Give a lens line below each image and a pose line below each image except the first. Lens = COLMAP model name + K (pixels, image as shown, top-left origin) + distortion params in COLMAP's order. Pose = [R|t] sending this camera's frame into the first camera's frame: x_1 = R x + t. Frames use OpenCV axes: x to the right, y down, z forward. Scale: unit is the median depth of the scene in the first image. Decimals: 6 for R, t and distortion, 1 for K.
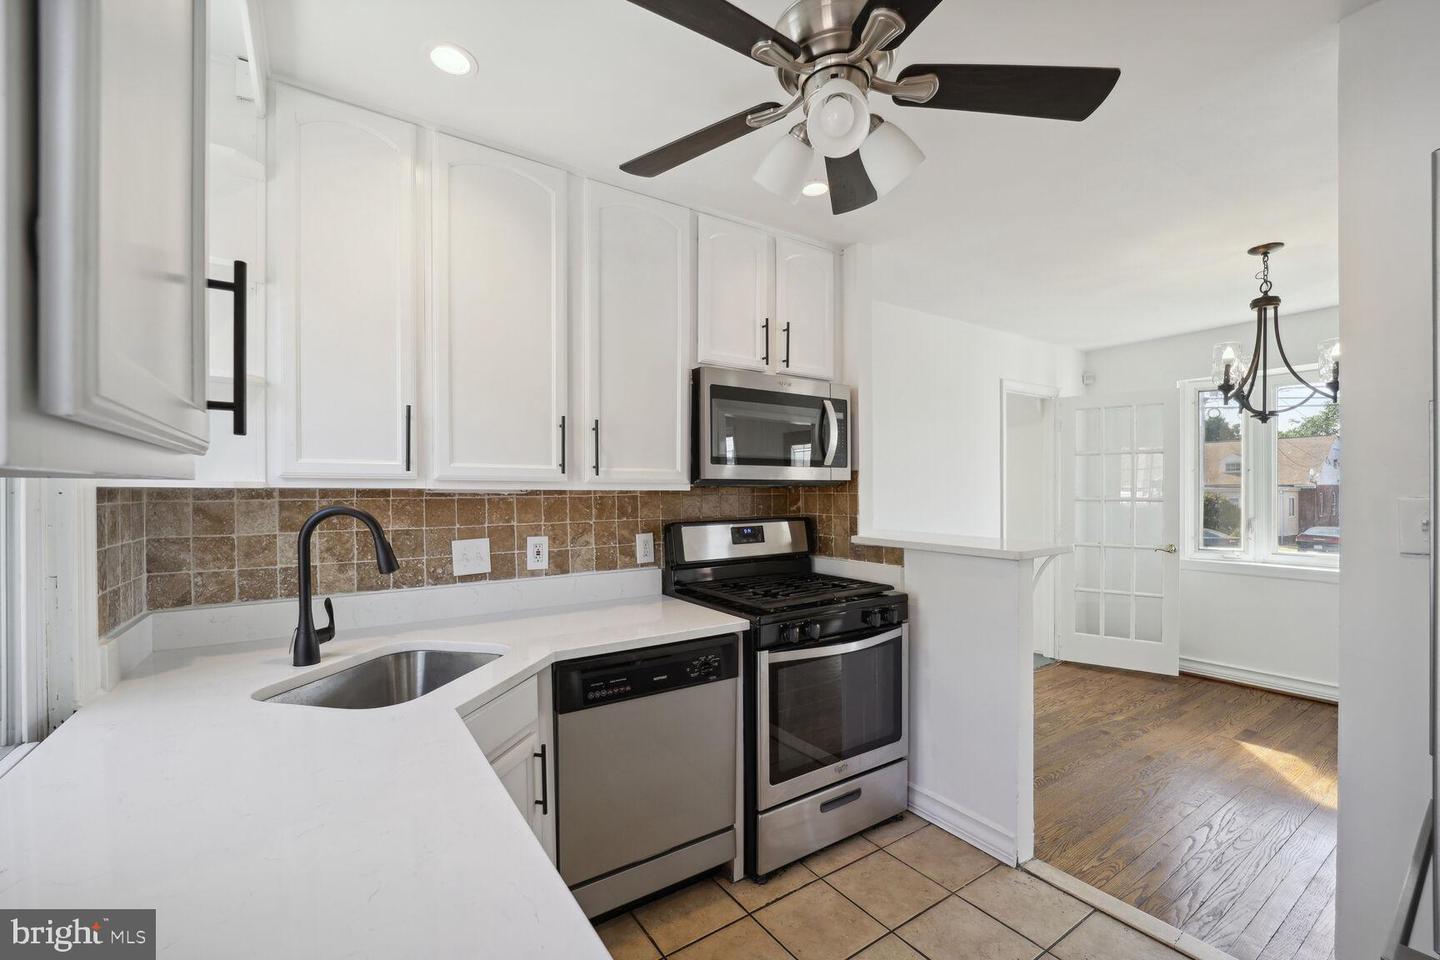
lens RADIAL K [[602.3, 0, 707.1], [0, 602.3, 485.1], [0, 0, 1]] dist [-0.020609, -0.000339]
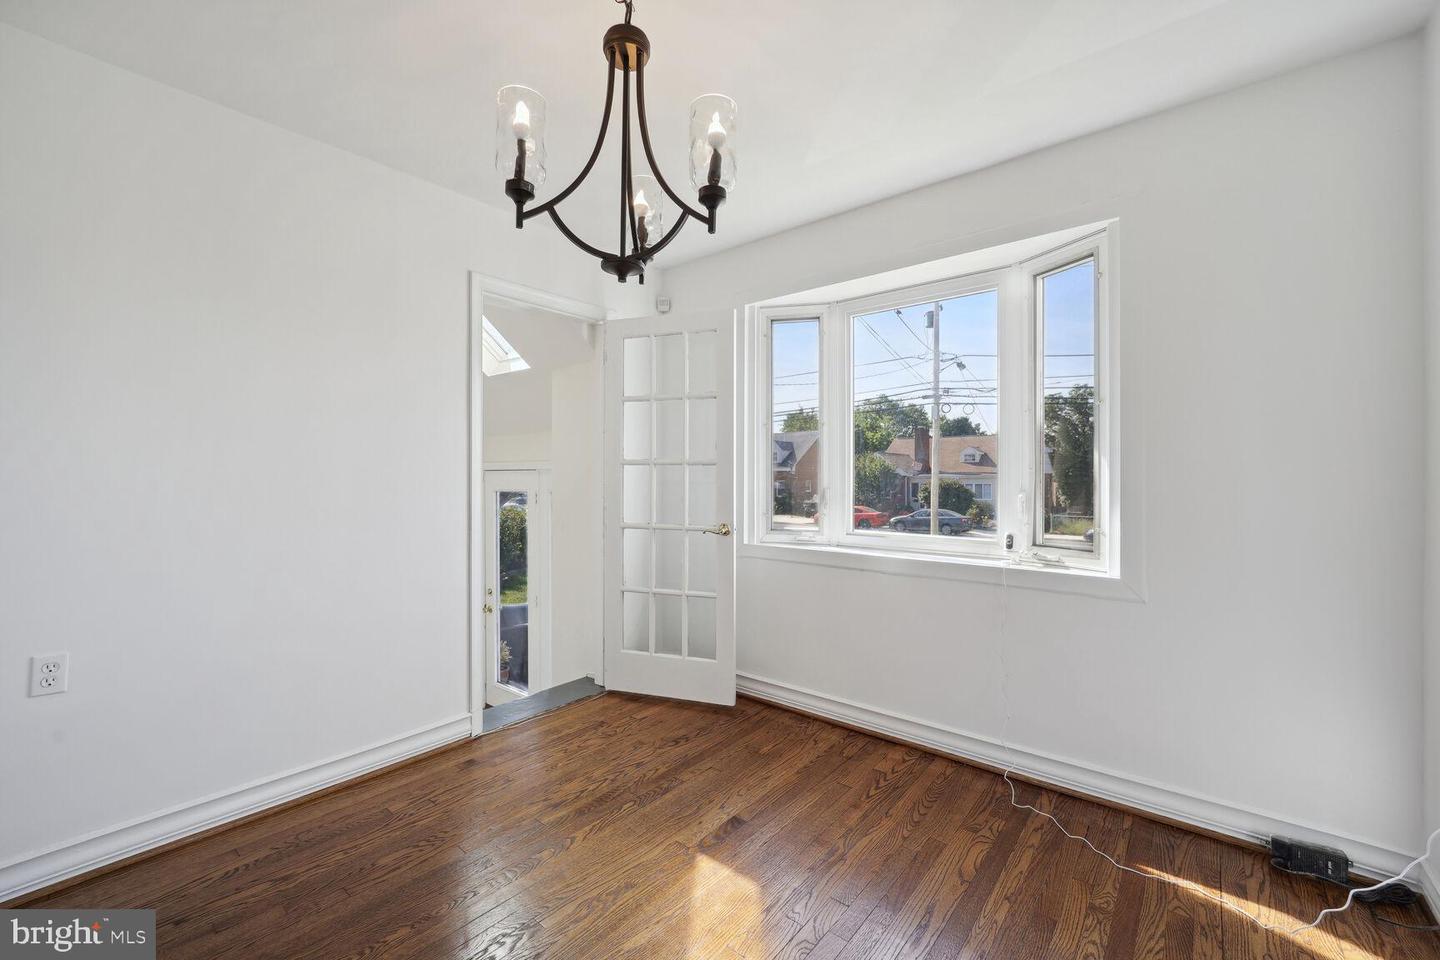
lens RADIAL K [[588.4, 0, 717.9], [0, 588.4, 475.9], [0, 0, 1]] dist [-0.001272, -0.000083]
pose [[0.952762, 0.008766, 0.303593, 0.604298], [-0.011612, 0.999904, 0.007571, 0.036377], [-0.303497, -0.010739, 0.952772, 0.348742]]
